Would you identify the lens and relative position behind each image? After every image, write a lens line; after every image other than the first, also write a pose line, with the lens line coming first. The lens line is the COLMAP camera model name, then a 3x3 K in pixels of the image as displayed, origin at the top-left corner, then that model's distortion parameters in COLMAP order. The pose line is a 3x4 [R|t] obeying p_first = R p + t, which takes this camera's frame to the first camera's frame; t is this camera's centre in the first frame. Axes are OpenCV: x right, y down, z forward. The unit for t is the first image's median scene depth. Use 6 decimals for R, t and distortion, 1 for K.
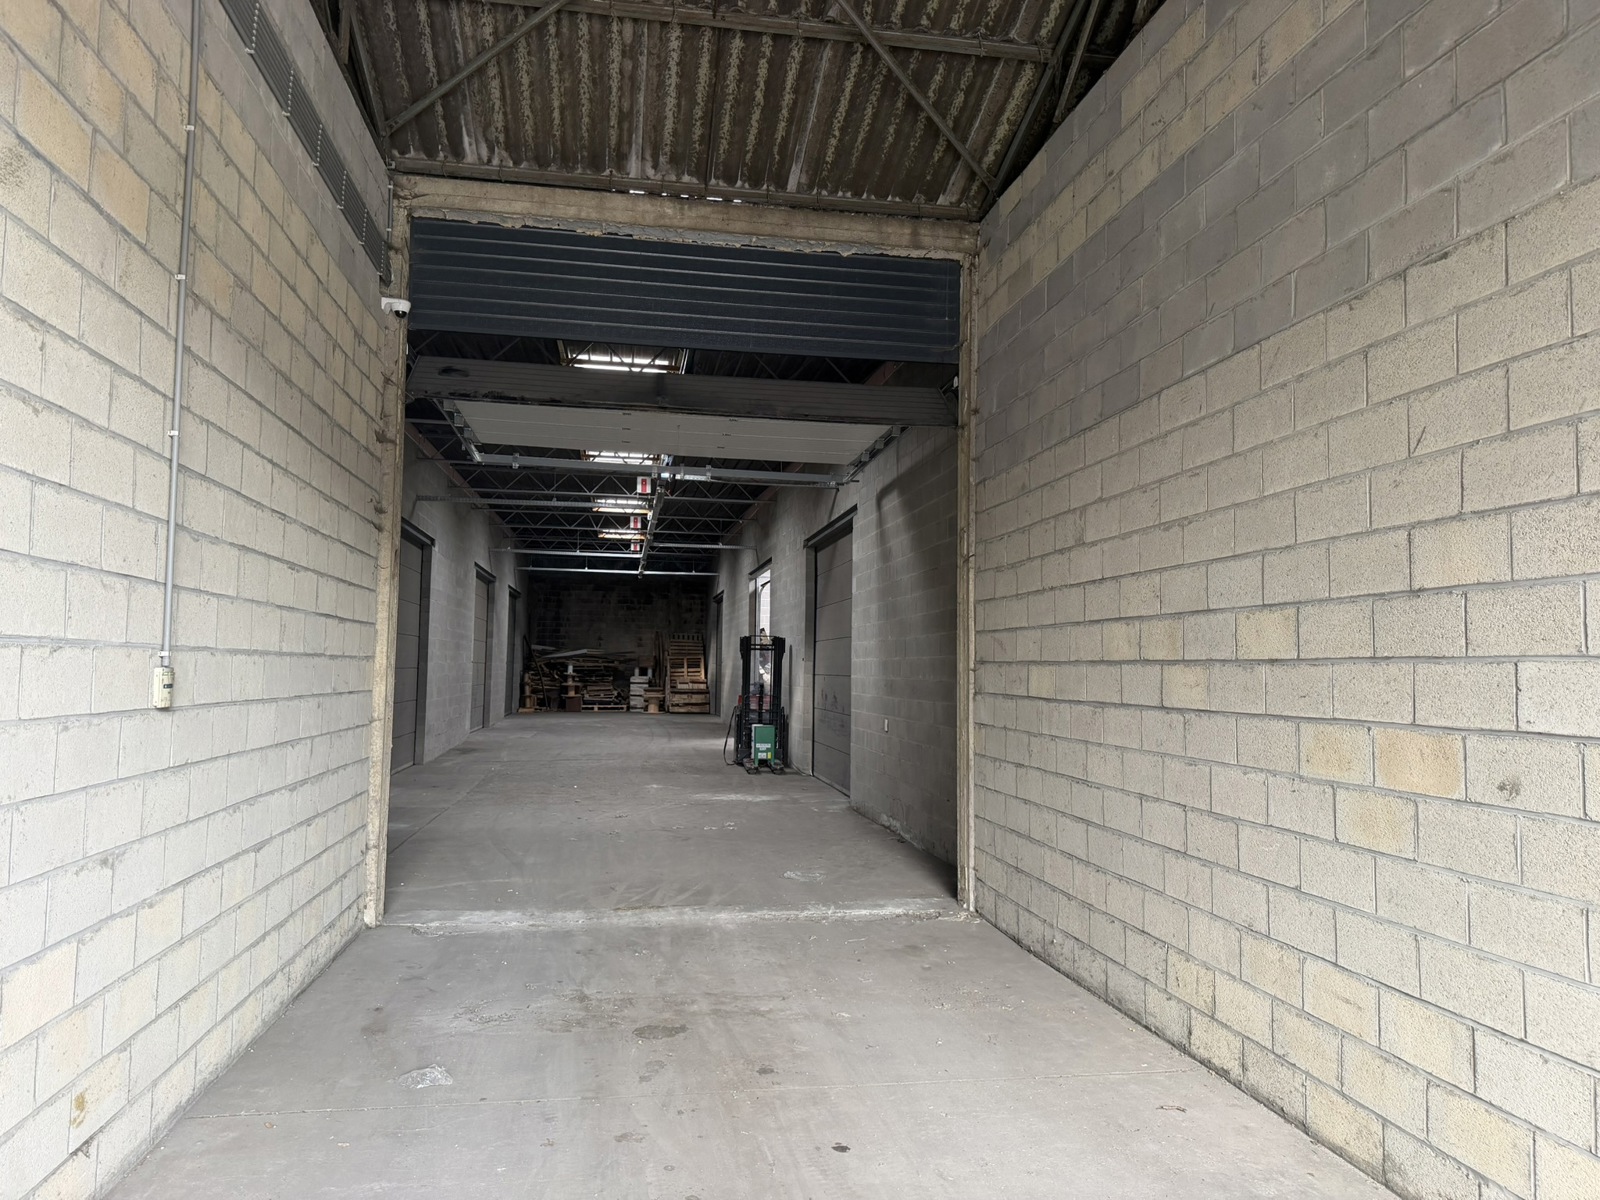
lens RADIAL K [[1116.3, 0, 802.8], [0, 1116.3, 599.8], [0, 0, 1]] dist [0.073502, -0.000303]
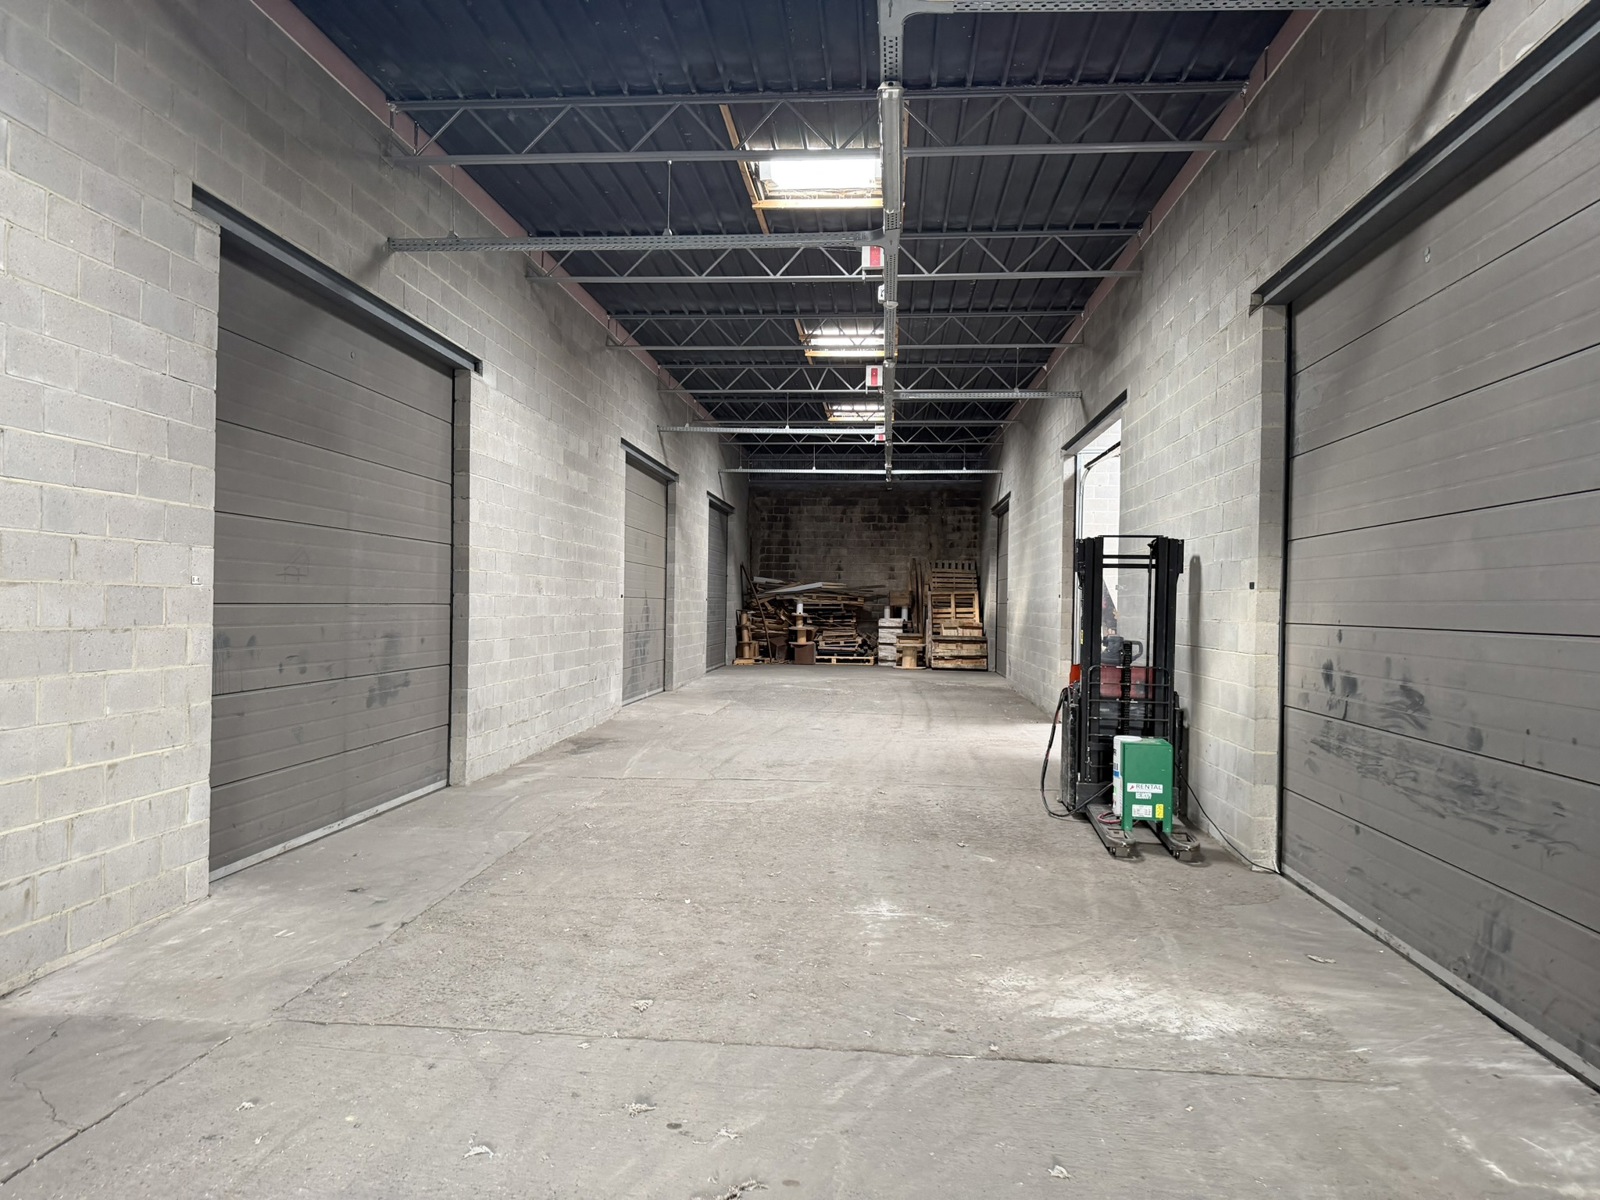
lens RADIAL K [[1116.3, 0, 799.0], [0, 1116.3, 603.2], [0, 0, 1]] dist [0.073502, -0.000303]
pose [[0.971578, 0.001657, -0.236716, -0.030267], [0.011746, 0.998406, 0.055199, 0.017144], [0.236430, -0.056410, 0.970010, 0.272667]]
